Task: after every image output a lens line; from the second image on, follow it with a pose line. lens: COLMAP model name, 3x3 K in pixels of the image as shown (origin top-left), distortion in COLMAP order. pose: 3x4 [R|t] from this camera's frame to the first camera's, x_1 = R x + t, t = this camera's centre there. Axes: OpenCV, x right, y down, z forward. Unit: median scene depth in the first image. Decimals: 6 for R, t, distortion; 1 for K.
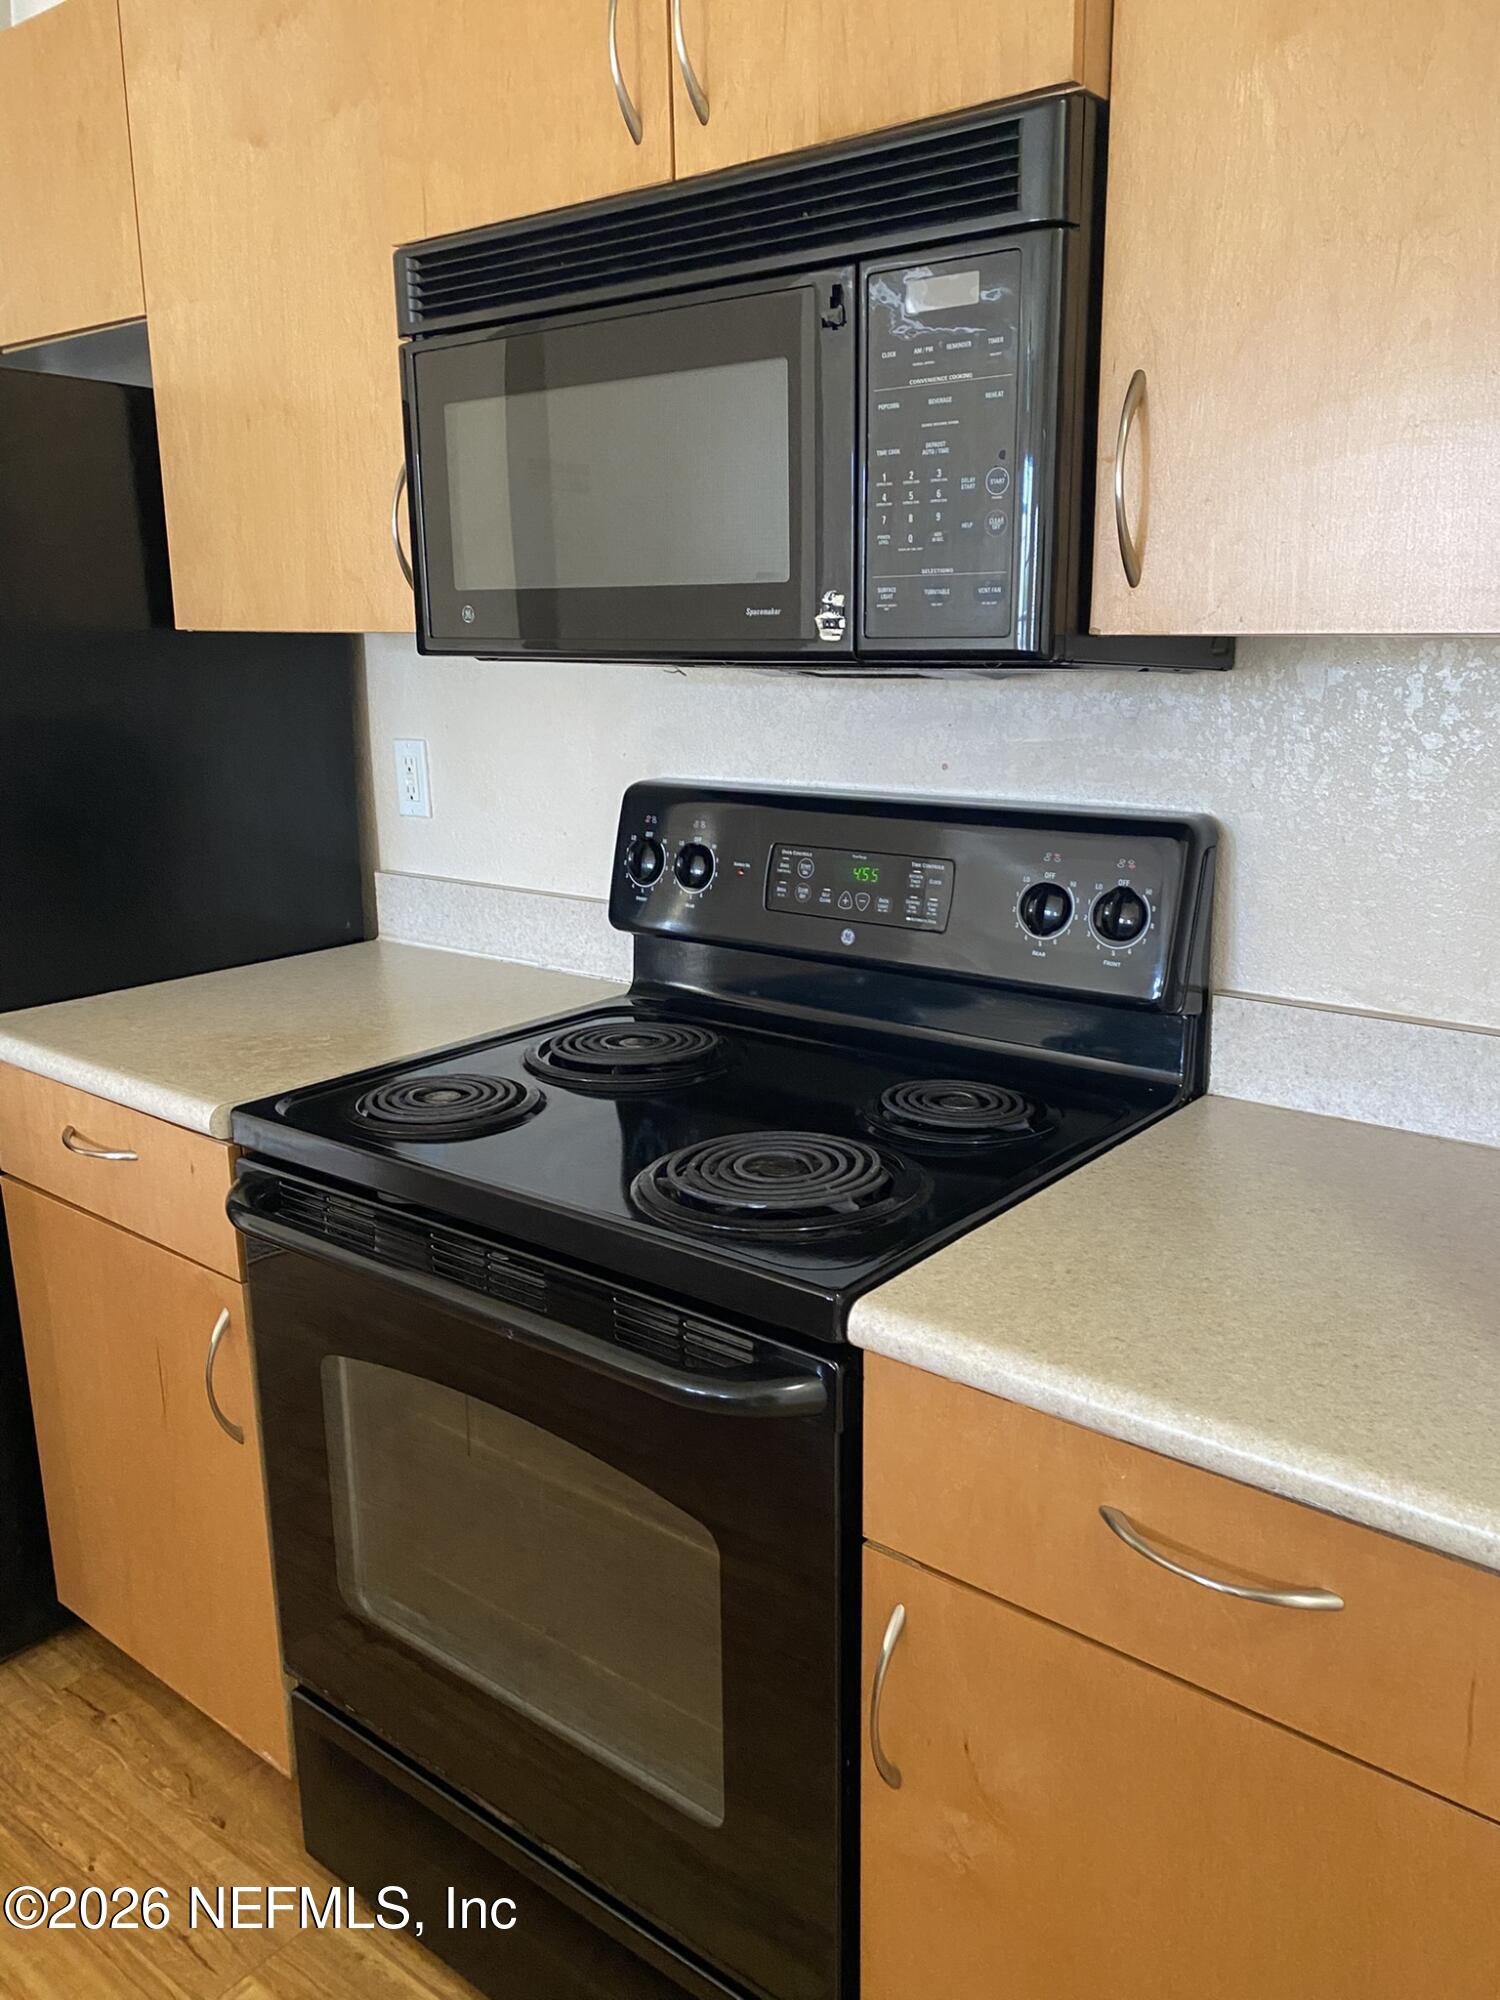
lens RADIAL K [[1547.1, 0, 751.8], [0, 1547.1, 993.5], [0, 0, 1]] dist [0.033117, -0.032879]
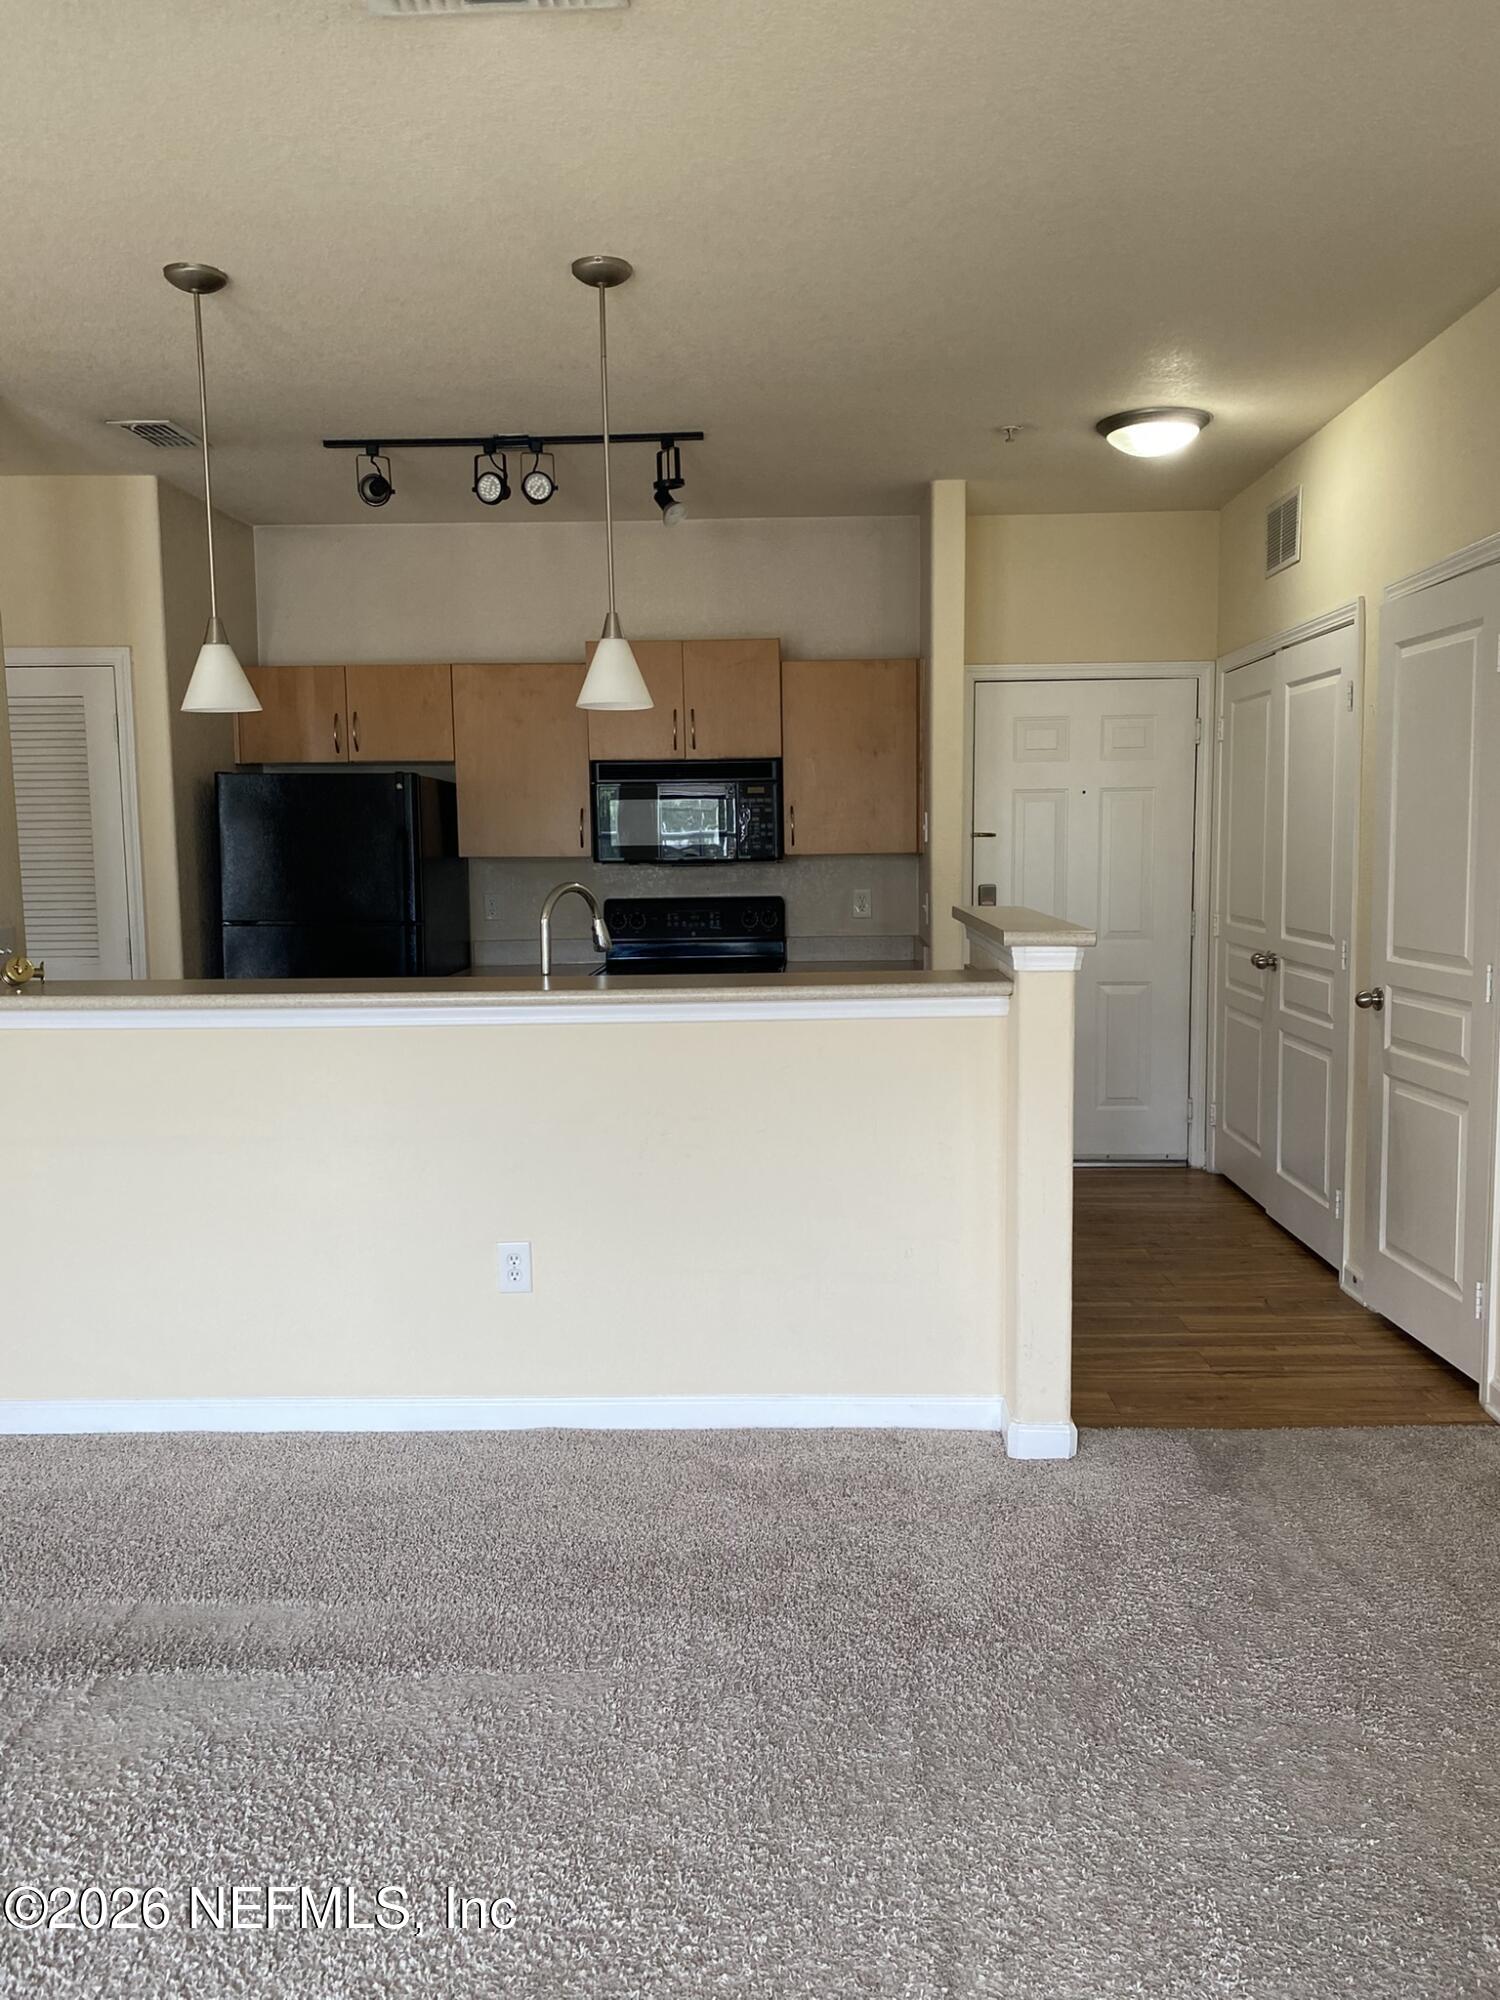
lens RADIAL K [[1547.1, 0, 760.9], [0, 1547.1, 1008.3], [0, 0, 1]] dist [0.033117, -0.032879]
pose [[0.780819, -0.069641, 0.620864, -2.552055], [0.150917, 0.985363, -0.079271, 0.550406], [-0.606256, 0.155596, 0.779900, -2.372427]]
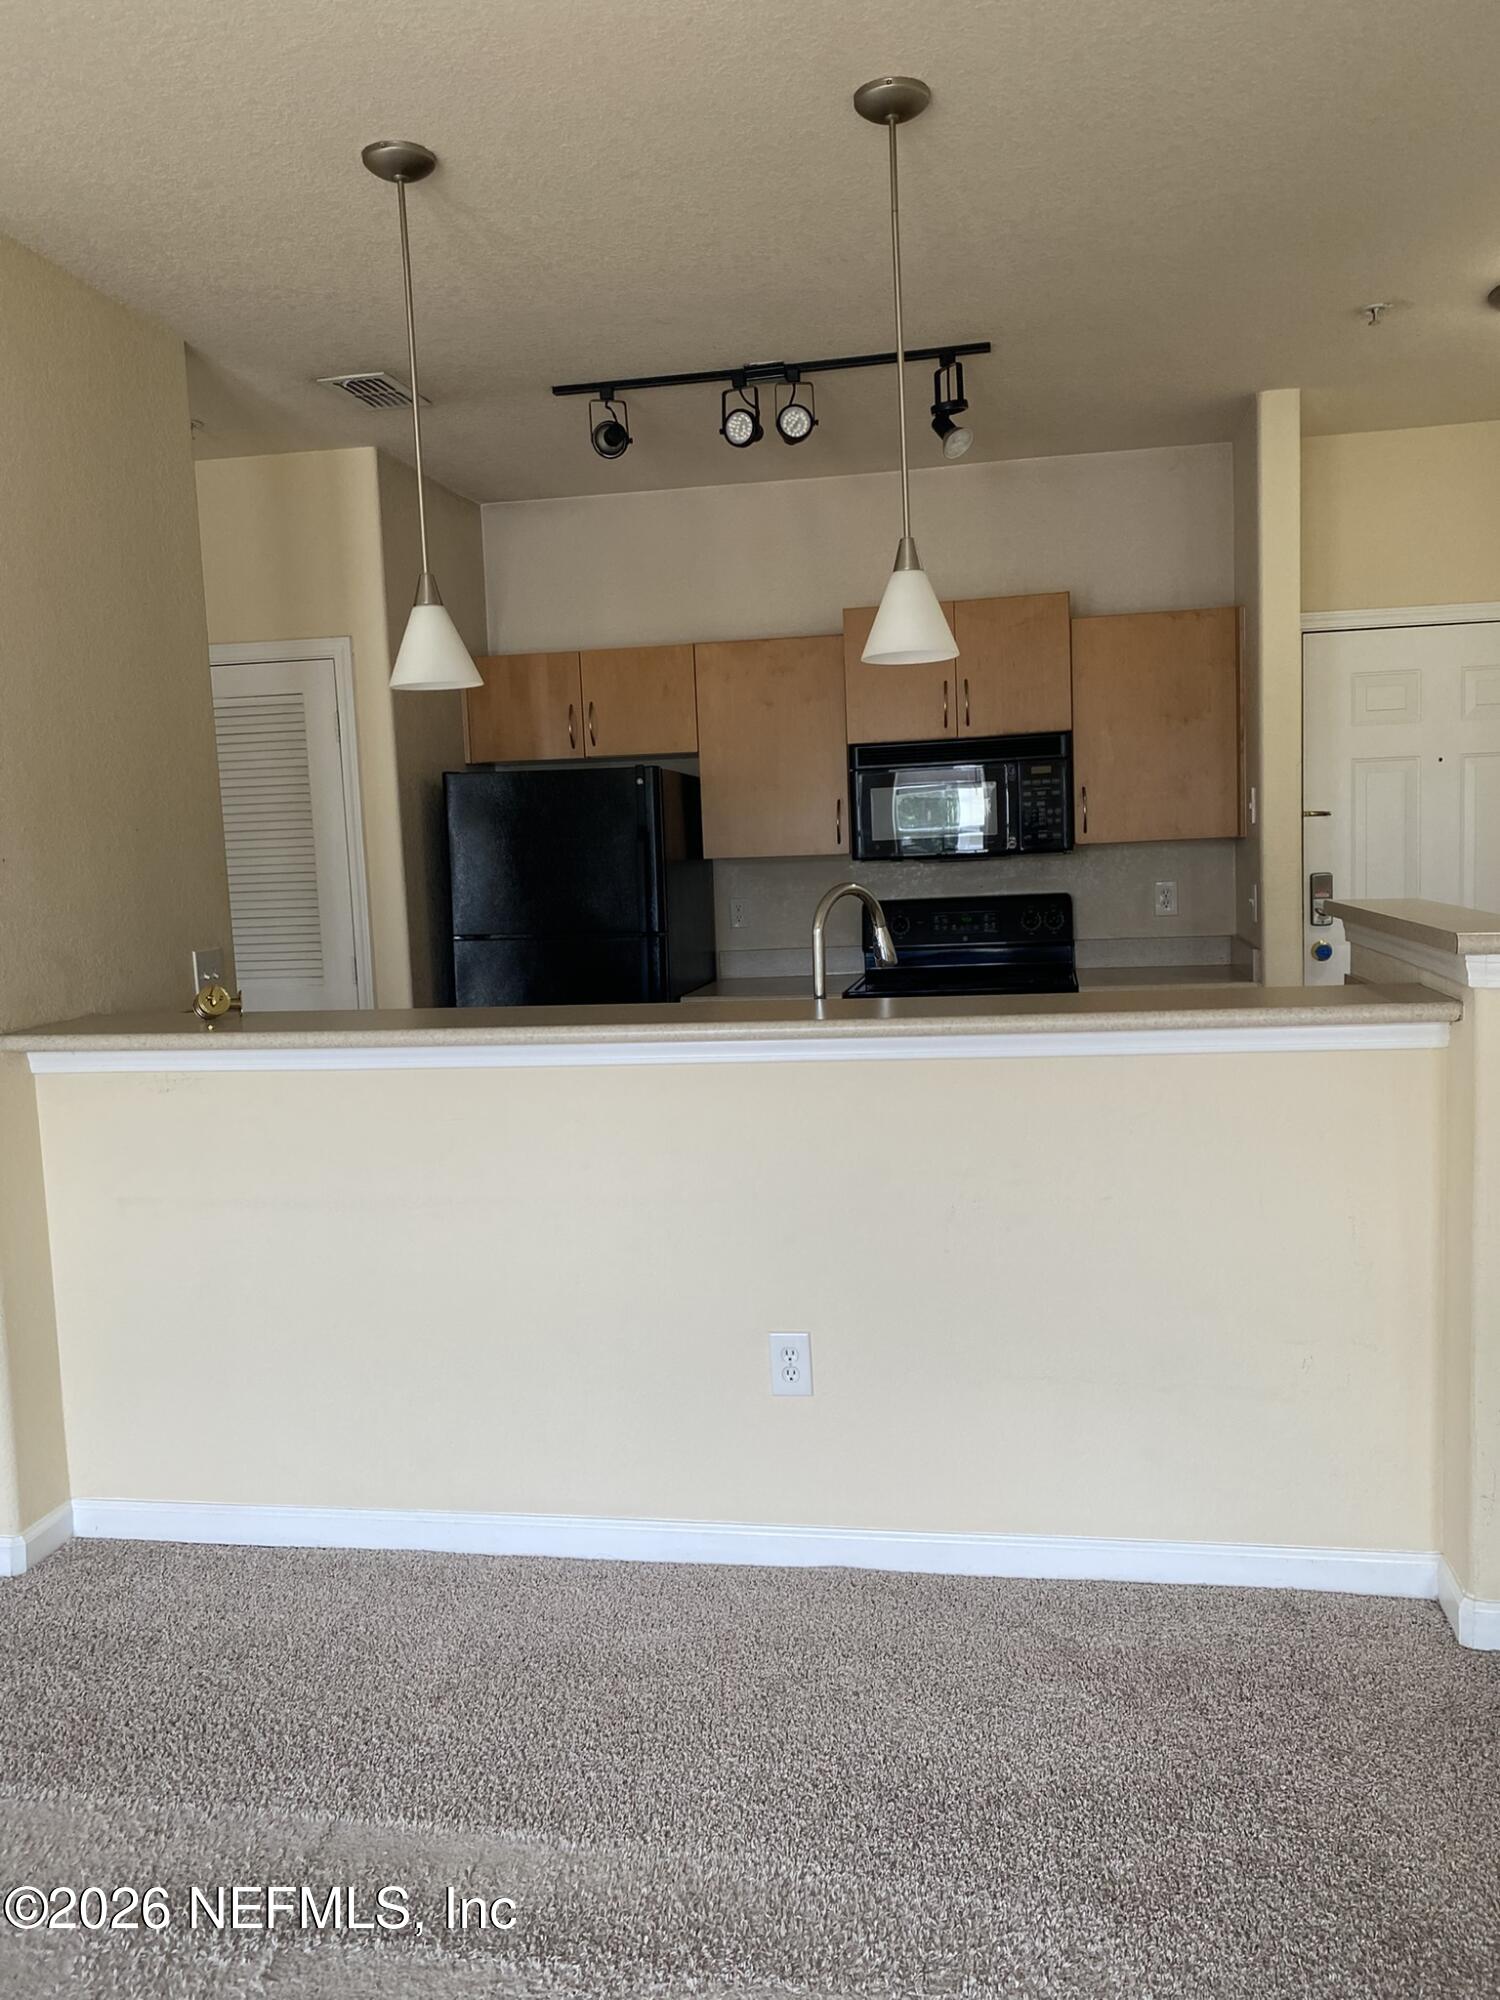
lens RADIAL K [[1547.1, 0, 744.6], [0, 1547.1, 1004.0], [0, 0, 1]] dist [0.033117, -0.032879]
pose [[0.867918, -0.078159, 0.490519, -2.340869], [0.148022, 0.983371, -0.105217, 0.448147], [-0.474139, 0.163928, 0.865055, -1.902464]]
